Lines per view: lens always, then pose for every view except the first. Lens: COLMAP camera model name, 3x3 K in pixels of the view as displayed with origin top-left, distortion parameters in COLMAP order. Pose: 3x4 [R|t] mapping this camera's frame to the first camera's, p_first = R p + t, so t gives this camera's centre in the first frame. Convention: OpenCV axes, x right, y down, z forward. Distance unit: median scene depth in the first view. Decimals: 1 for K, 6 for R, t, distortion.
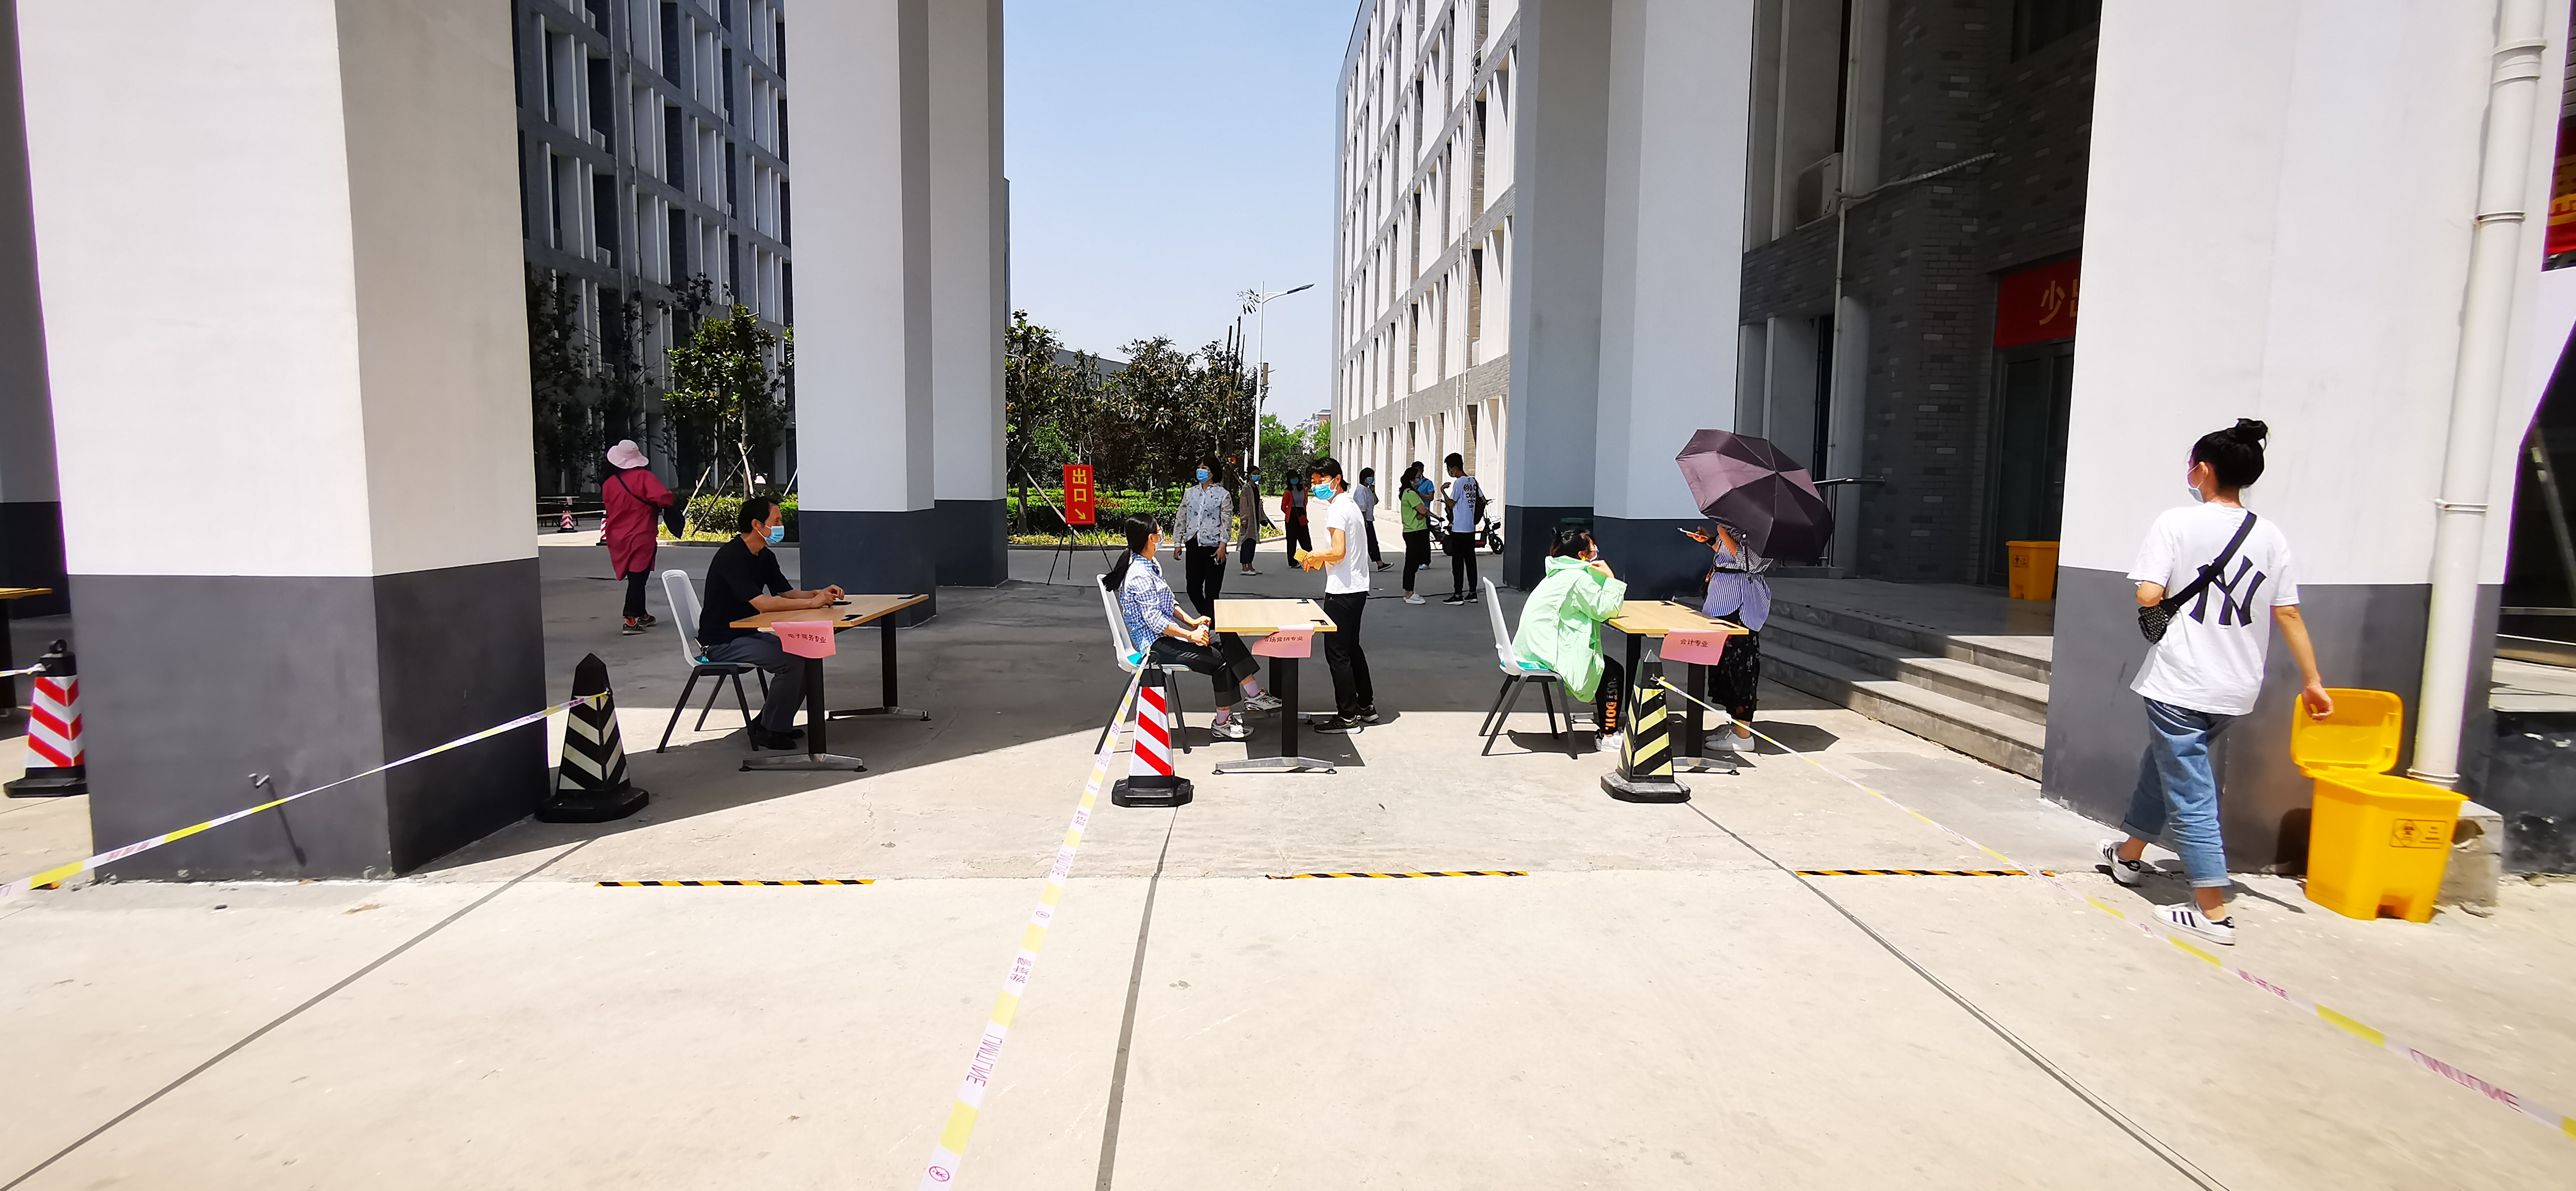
lens RADIAL K [[1110.3, 0, 1288.0], [0, 1110.3, 595.5], [0, 0, 1]] dist [0.002485, 0.000450]
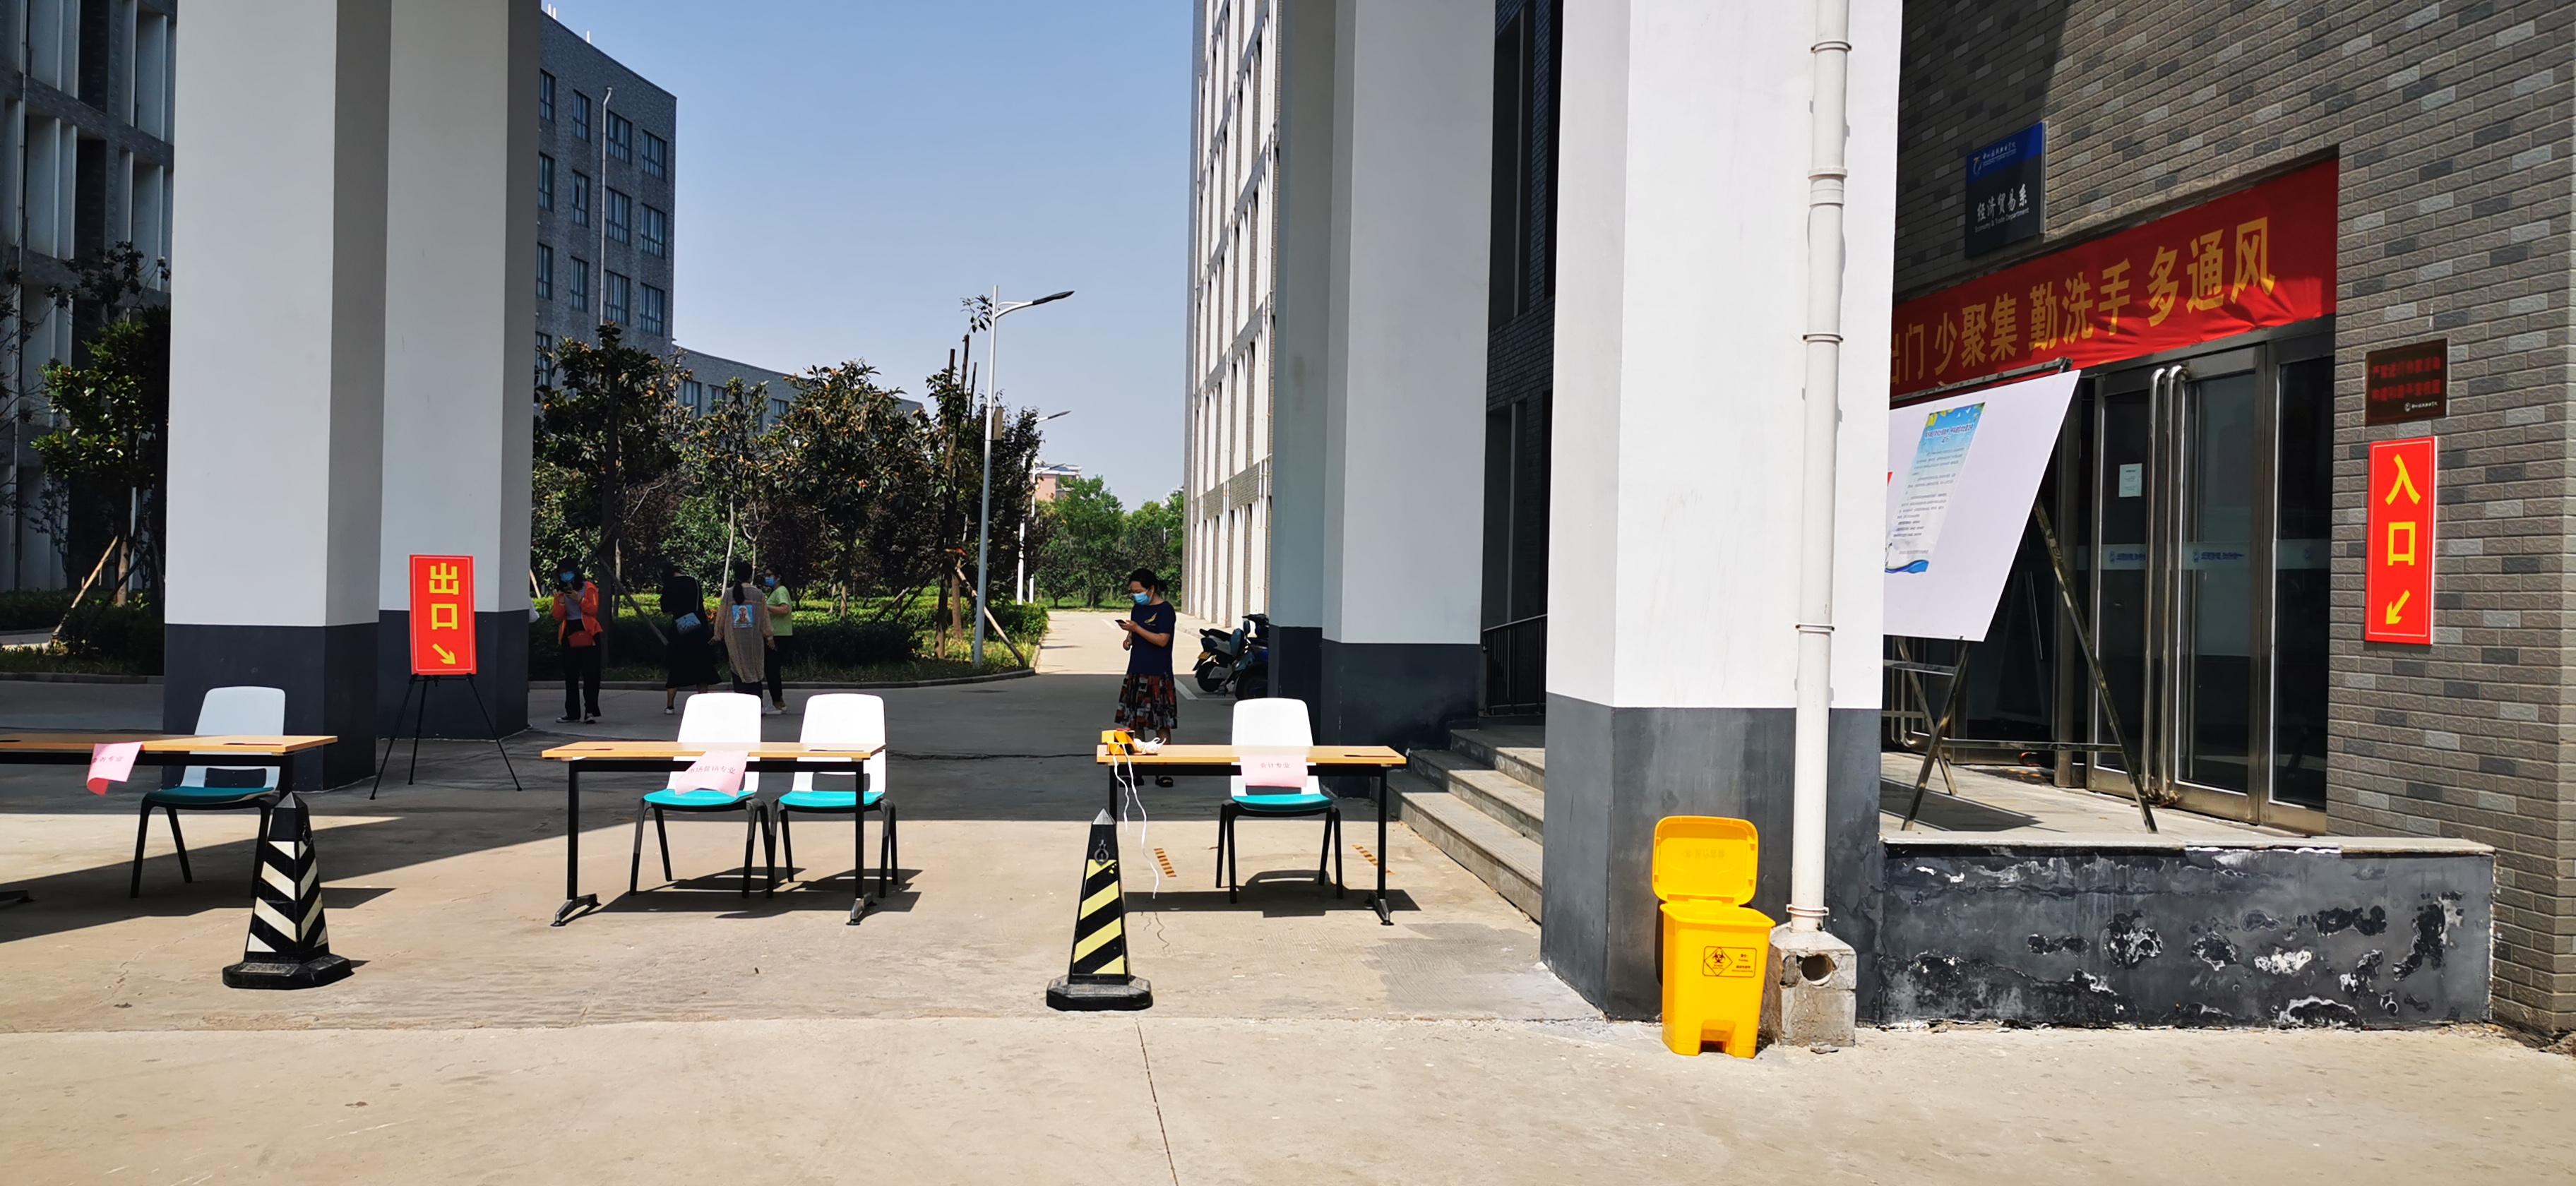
lens RADIAL K [[1888.8, 0, 1288.0], [0, 1888.8, 593.0], [0, 0, 1]] dist [0.008817, -0.005798]
pose [[0.997986, 0.009800, 0.062667, 0.076228], [-0.003474, 0.994955, -0.100261, 0.008790], [-0.063333, 0.099841, 0.992986, -0.093608]]
